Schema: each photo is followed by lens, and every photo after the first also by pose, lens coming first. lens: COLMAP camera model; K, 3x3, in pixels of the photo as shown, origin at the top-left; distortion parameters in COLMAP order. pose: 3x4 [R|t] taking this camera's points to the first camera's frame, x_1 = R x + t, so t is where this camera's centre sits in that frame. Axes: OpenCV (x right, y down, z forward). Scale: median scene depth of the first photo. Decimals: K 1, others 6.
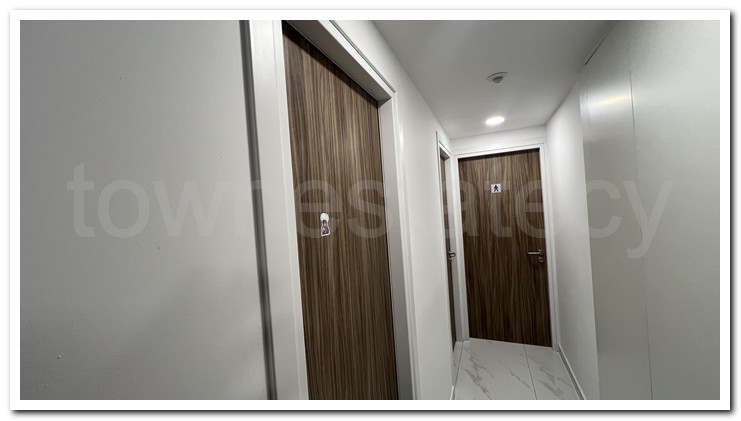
lens RADIAL K [[280.8, 0, 371.2], [0, 280.8, 210.8], [0, 0, 1]] dist [0.000347, 0.000176]
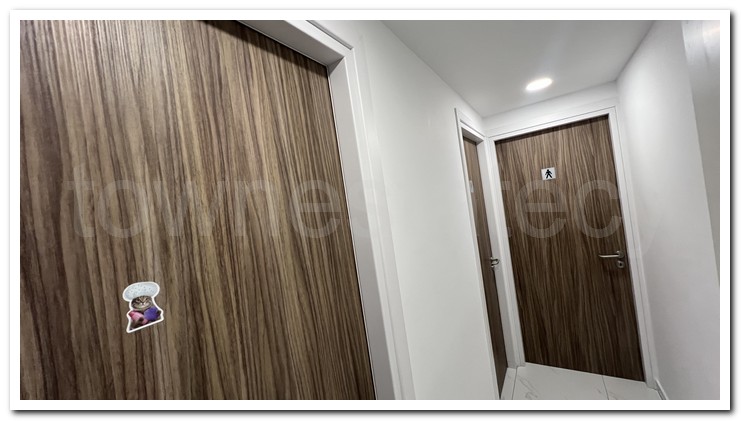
lens RADIAL K [[280.8, 0, 369.3], [0, 280.8, 208.5], [0, 0, 1]] dist [0.000347, 0.000176]
pose [[0.982828, -0.069804, -0.170813, 0.086208], [0.072033, 0.997379, 0.006880, -0.025429], [0.169885, -0.019066, 0.985279, 0.153946]]
